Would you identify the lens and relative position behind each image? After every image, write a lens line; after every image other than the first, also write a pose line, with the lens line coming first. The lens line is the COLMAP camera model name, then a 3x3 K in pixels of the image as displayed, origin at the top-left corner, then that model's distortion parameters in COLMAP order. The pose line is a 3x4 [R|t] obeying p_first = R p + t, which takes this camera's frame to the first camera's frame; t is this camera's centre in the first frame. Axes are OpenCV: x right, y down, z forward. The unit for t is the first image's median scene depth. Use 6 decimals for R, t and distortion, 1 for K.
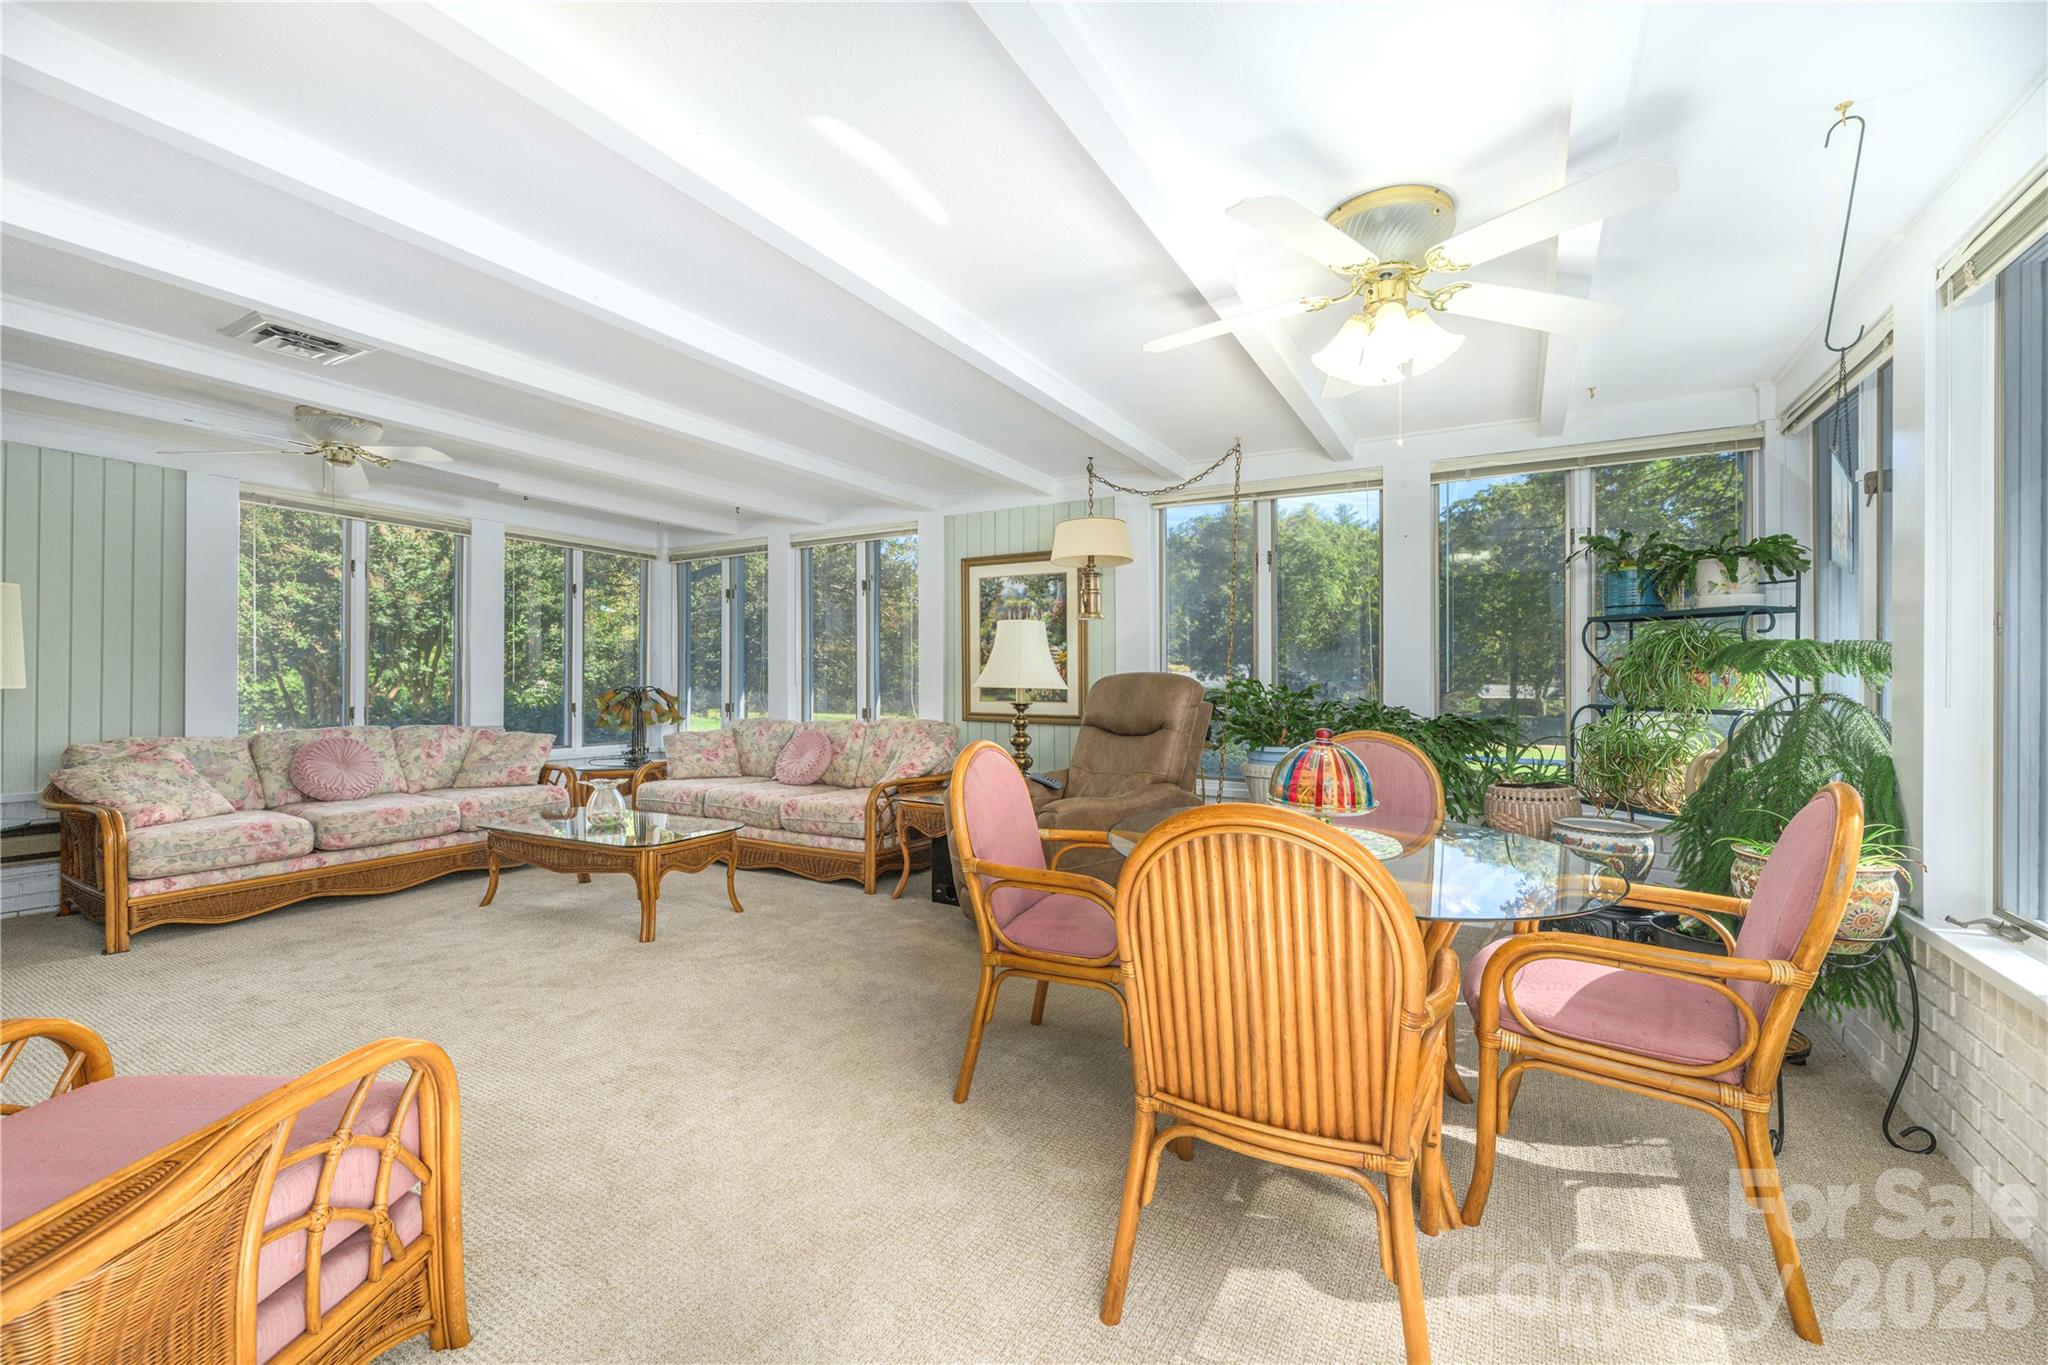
lens RADIAL K [[828.0, 0, 1024.0], [0, 828.0, 682.5], [0, 0, 1]] dist [-0.001363, -0.000226]
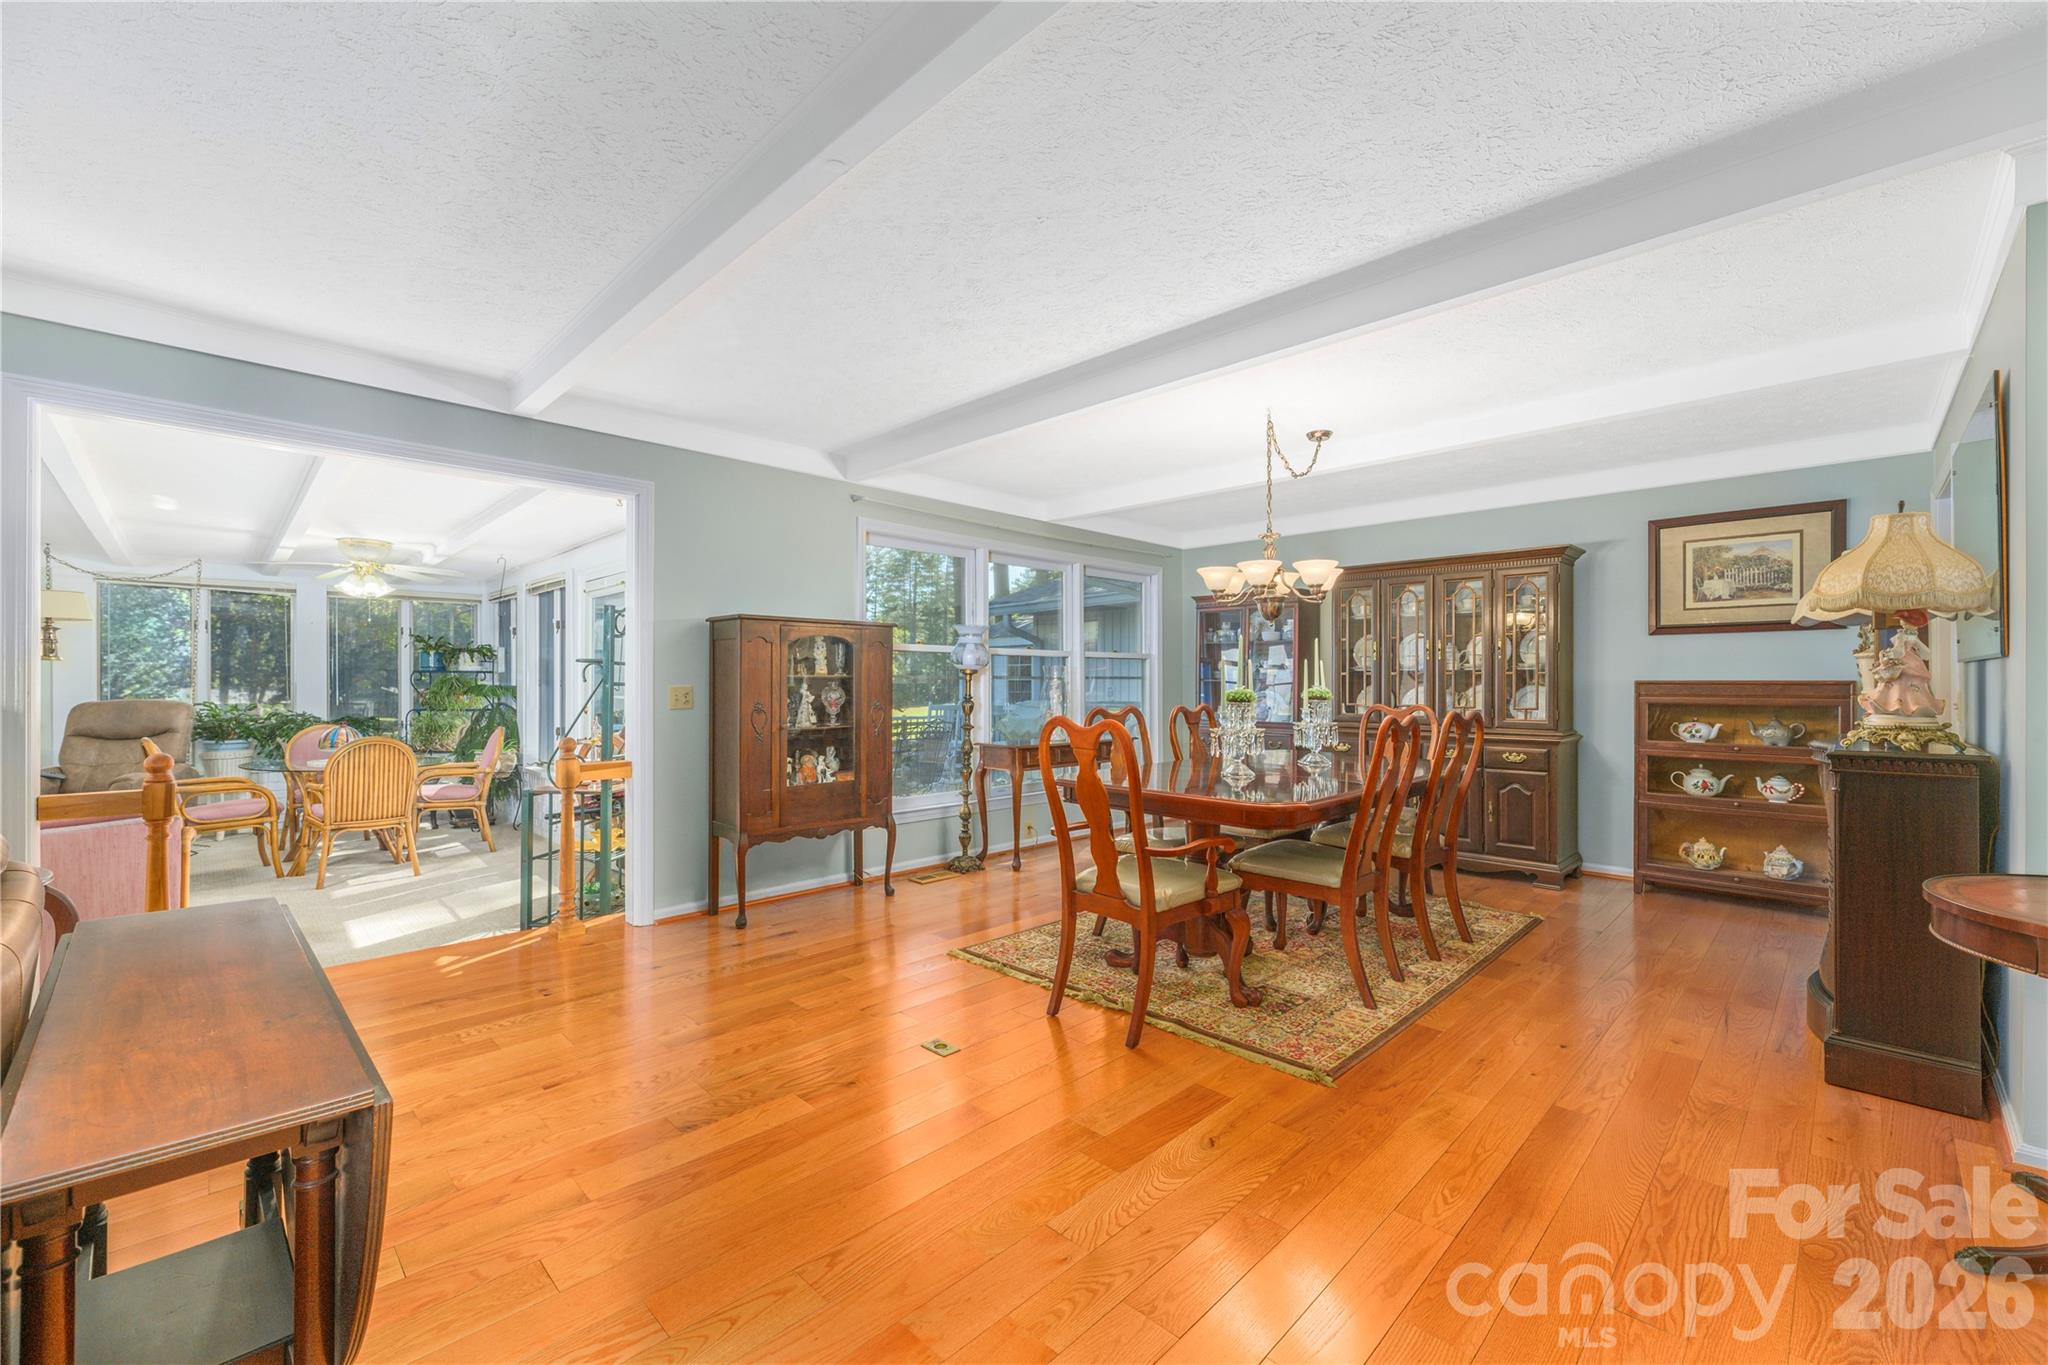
lens RADIAL K [[828.0, 0, 1024.0], [0, 828.0, 682.5], [0, 0, 1]] dist [-0.001363, -0.000226]
pose [[0.250118, -0.000089, 0.968215, -0.674626], [0.002800, 0.999996, -0.000632, -0.026123], [-0.968211, 0.002869, 0.250117, -0.732111]]
